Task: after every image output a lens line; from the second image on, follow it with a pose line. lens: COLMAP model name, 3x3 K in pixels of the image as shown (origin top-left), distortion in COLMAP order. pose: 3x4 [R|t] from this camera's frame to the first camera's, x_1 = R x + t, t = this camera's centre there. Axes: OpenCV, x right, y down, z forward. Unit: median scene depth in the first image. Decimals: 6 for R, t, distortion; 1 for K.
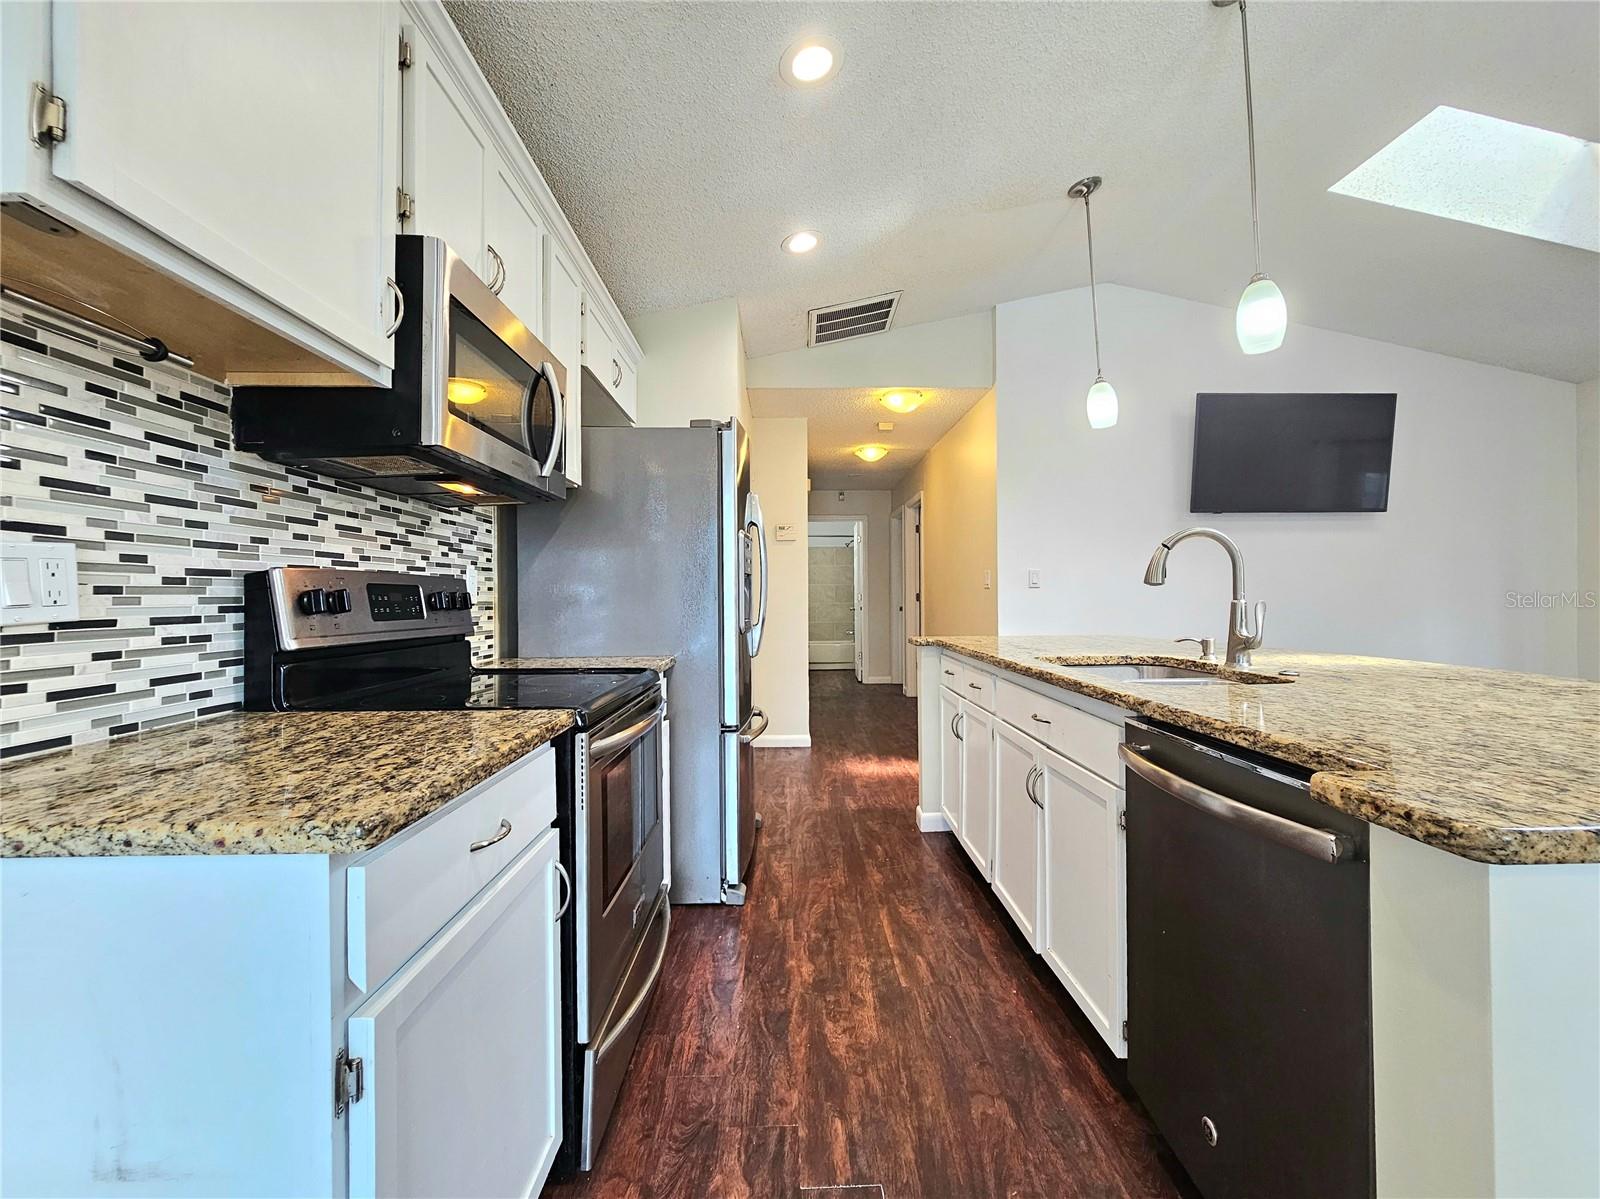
lens RADIAL K [[667.4, 0, 816.7], [0, 667.4, 593.7], [0, 0, 1]] dist [-0.002028, -0.000437]
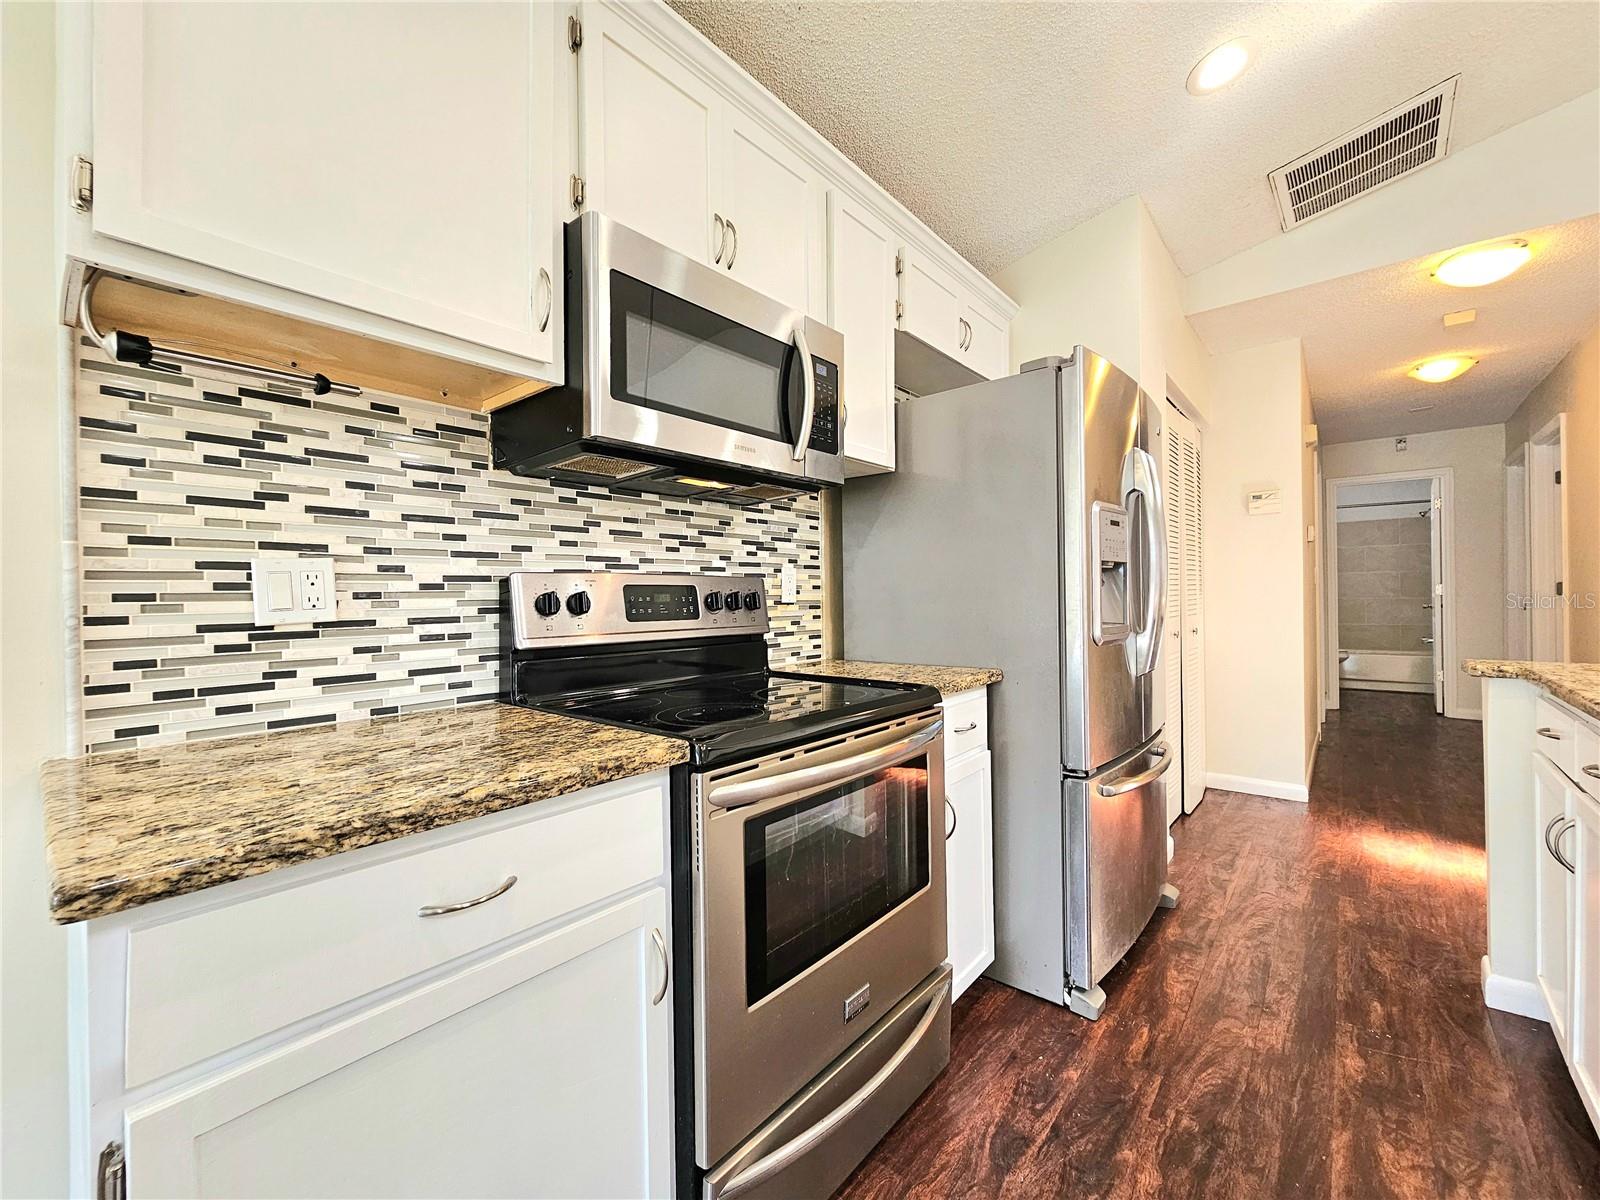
lens RADIAL K [[667.4, 0, 811.5], [0, 667.4, 594.6], [0, 0, 1]] dist [-0.002028, -0.000437]
pose [[0.745736, -0.003997, -0.666229, 0.229393], [0.011176, 0.999916, 0.006510, -0.004141], [0.666148, -0.012301, 0.745719, 0.427066]]
